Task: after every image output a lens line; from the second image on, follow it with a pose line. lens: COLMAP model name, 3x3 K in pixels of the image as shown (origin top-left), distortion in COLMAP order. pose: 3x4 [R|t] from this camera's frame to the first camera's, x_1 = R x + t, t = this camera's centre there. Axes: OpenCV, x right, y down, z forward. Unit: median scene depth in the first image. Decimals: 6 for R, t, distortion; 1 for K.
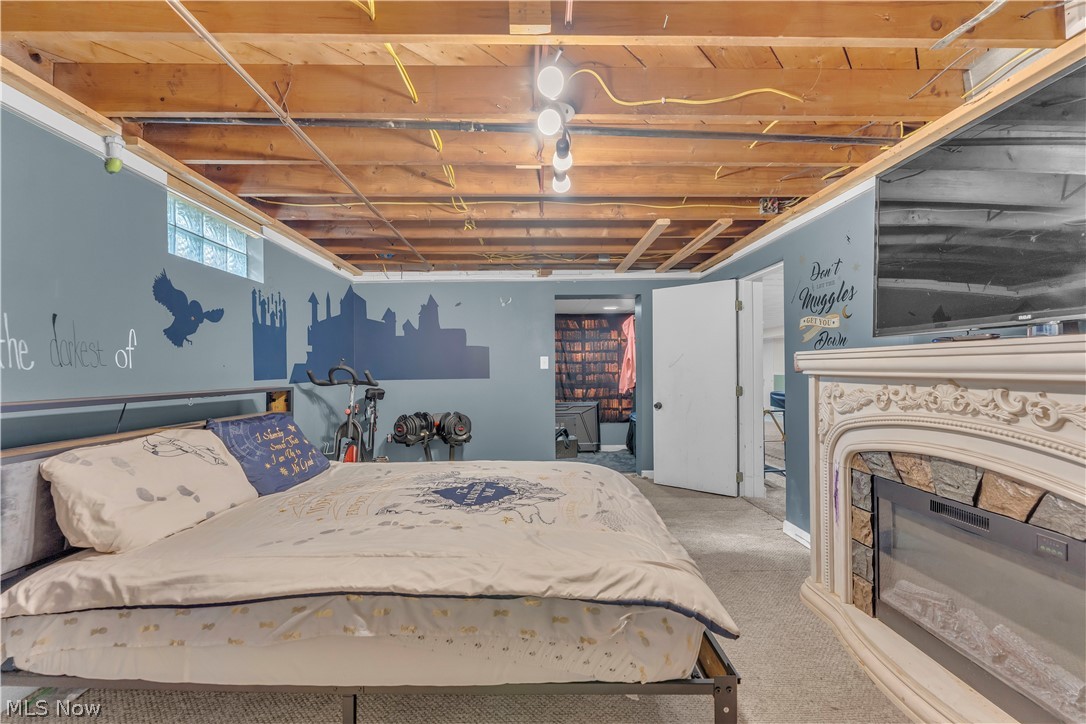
lens RADIAL K [[438.0, 0, 542.4], [0, 438.0, 369.8], [0, 0, 1]] dist [-0.002029, -0.000119]
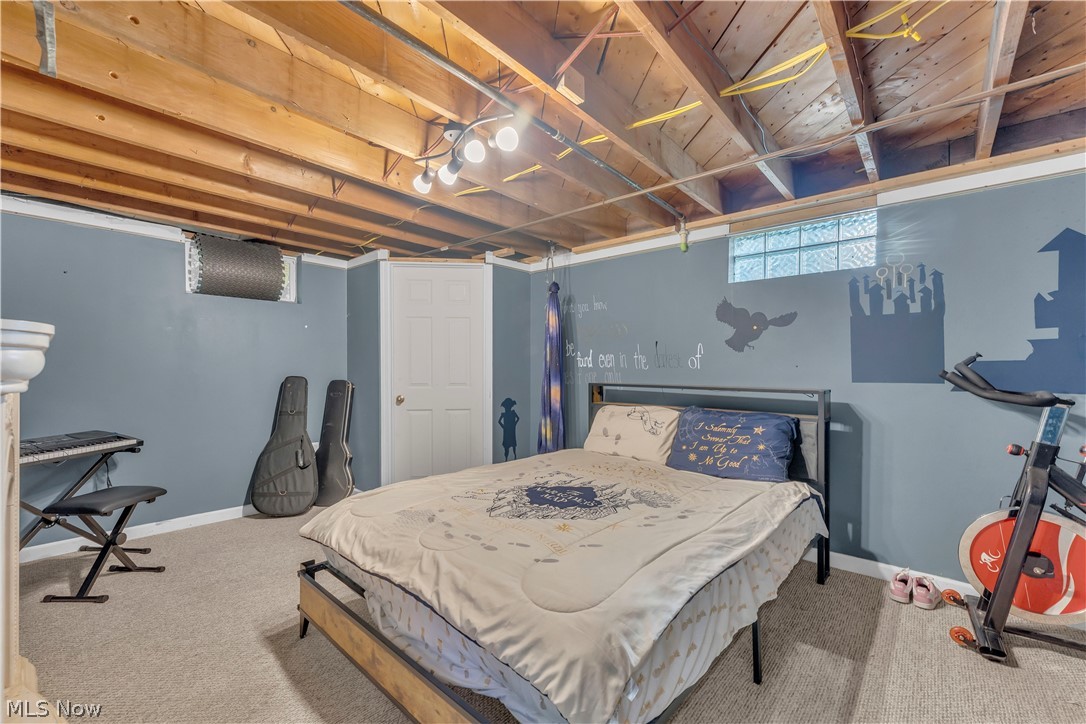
lens RADIAL K [[443.6, 0, 514.1], [0, 443.6, 367.1], [0, 0, 1]] dist [-0.000329, -0.000012]
pose [[-0.701294, -0.000949, -0.712872, 0.588263], [-0.001506, 0.999999, 0.000150, -0.007804], [0.712871, 0.001179, -0.701295, 1.503505]]
